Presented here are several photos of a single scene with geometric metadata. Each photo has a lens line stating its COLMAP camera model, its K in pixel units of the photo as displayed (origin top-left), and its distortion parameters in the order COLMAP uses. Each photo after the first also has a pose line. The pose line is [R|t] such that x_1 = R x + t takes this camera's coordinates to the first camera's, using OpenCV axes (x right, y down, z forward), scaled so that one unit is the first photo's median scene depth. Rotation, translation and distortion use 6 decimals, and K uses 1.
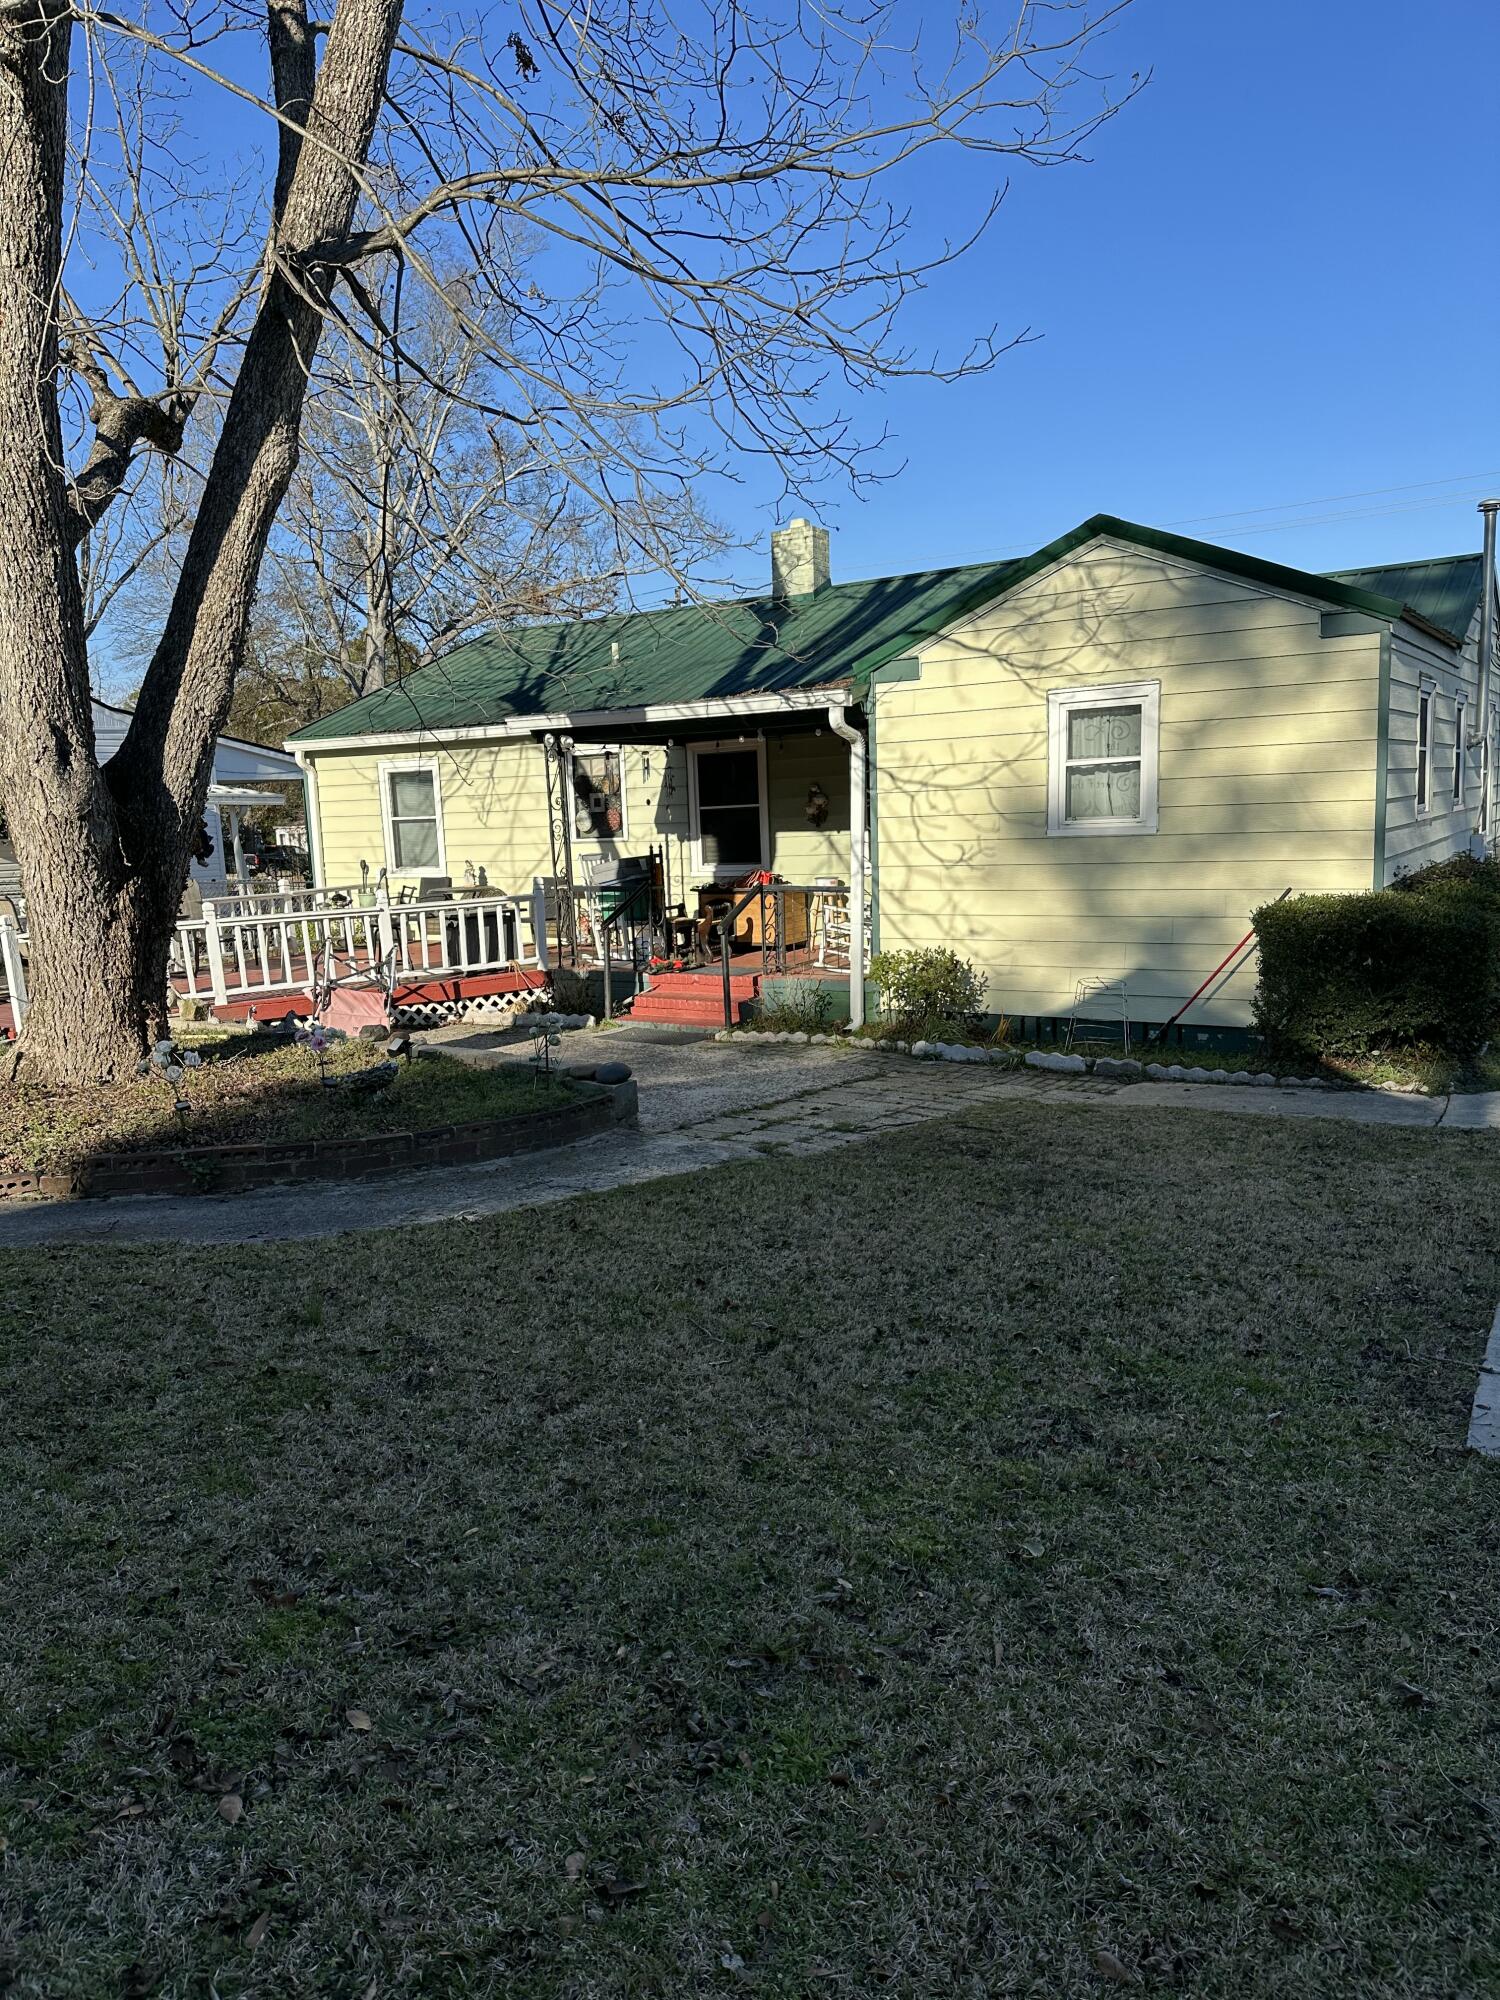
lens RADIAL K [[1415.4, 0, 750.4], [0, 1415.4, 998.7], [0, 0, 1]] dist [0.050336, -0.048790]
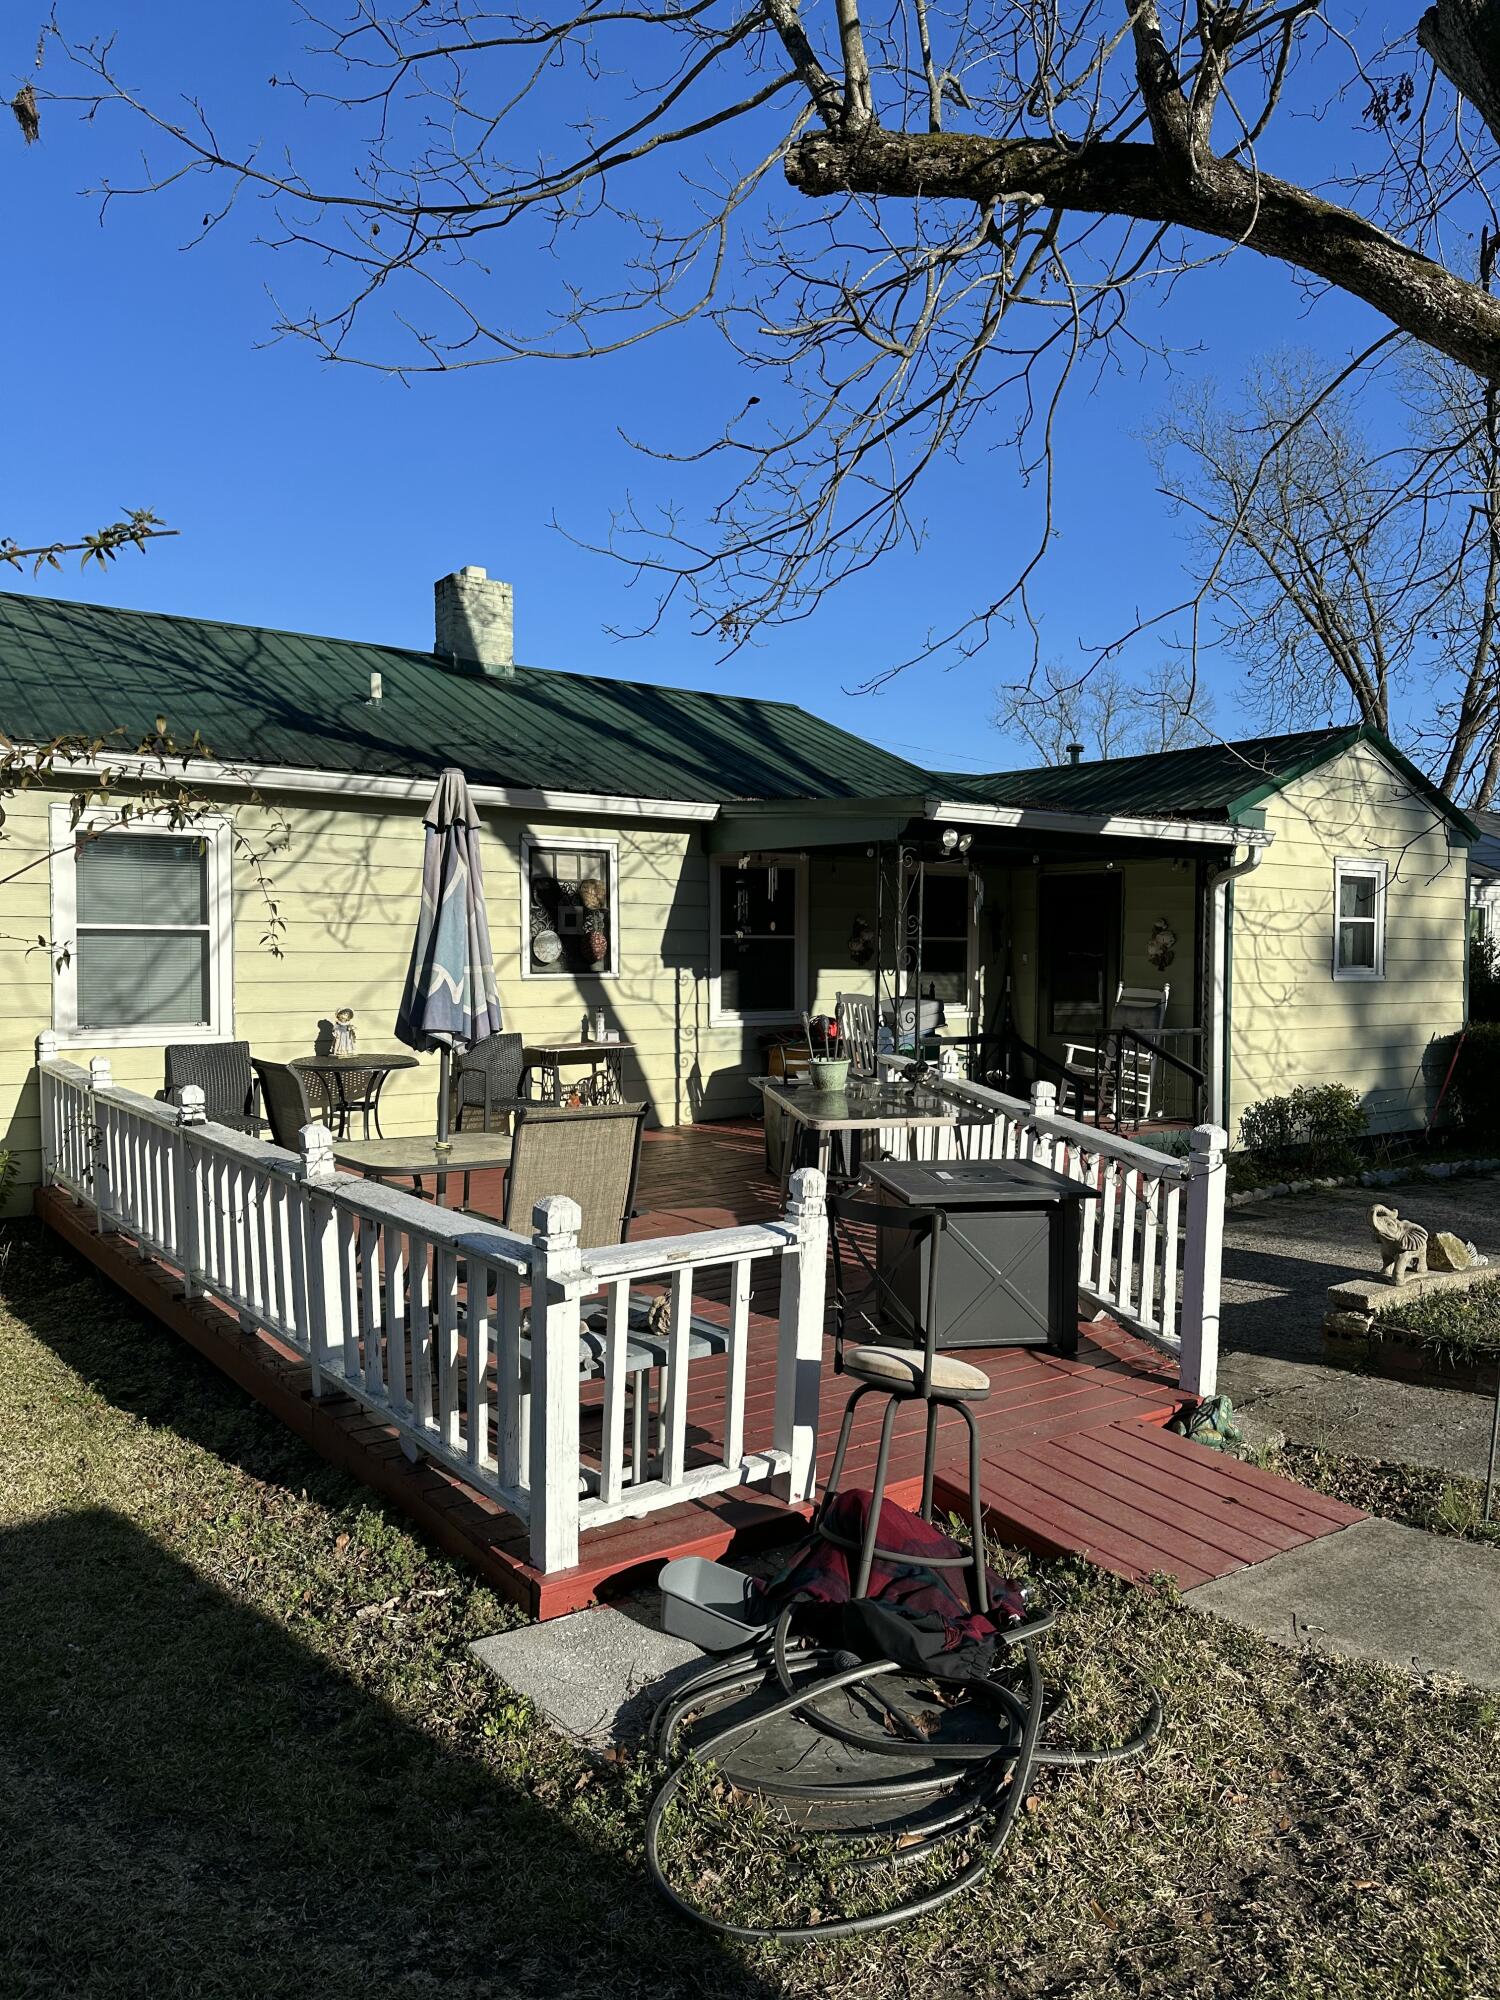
lens RADIAL K [[1415.4, 0, 750.9], [0, 1415.4, 1005.5], [0, 0, 1]] dist [0.050336, -0.048790]
pose [[0.360509, 0.001746, 0.932754, -0.721229], [0.101155, 0.994027, -0.040957, -0.064923], [-0.927254, 0.109118, 0.358179, 0.715229]]
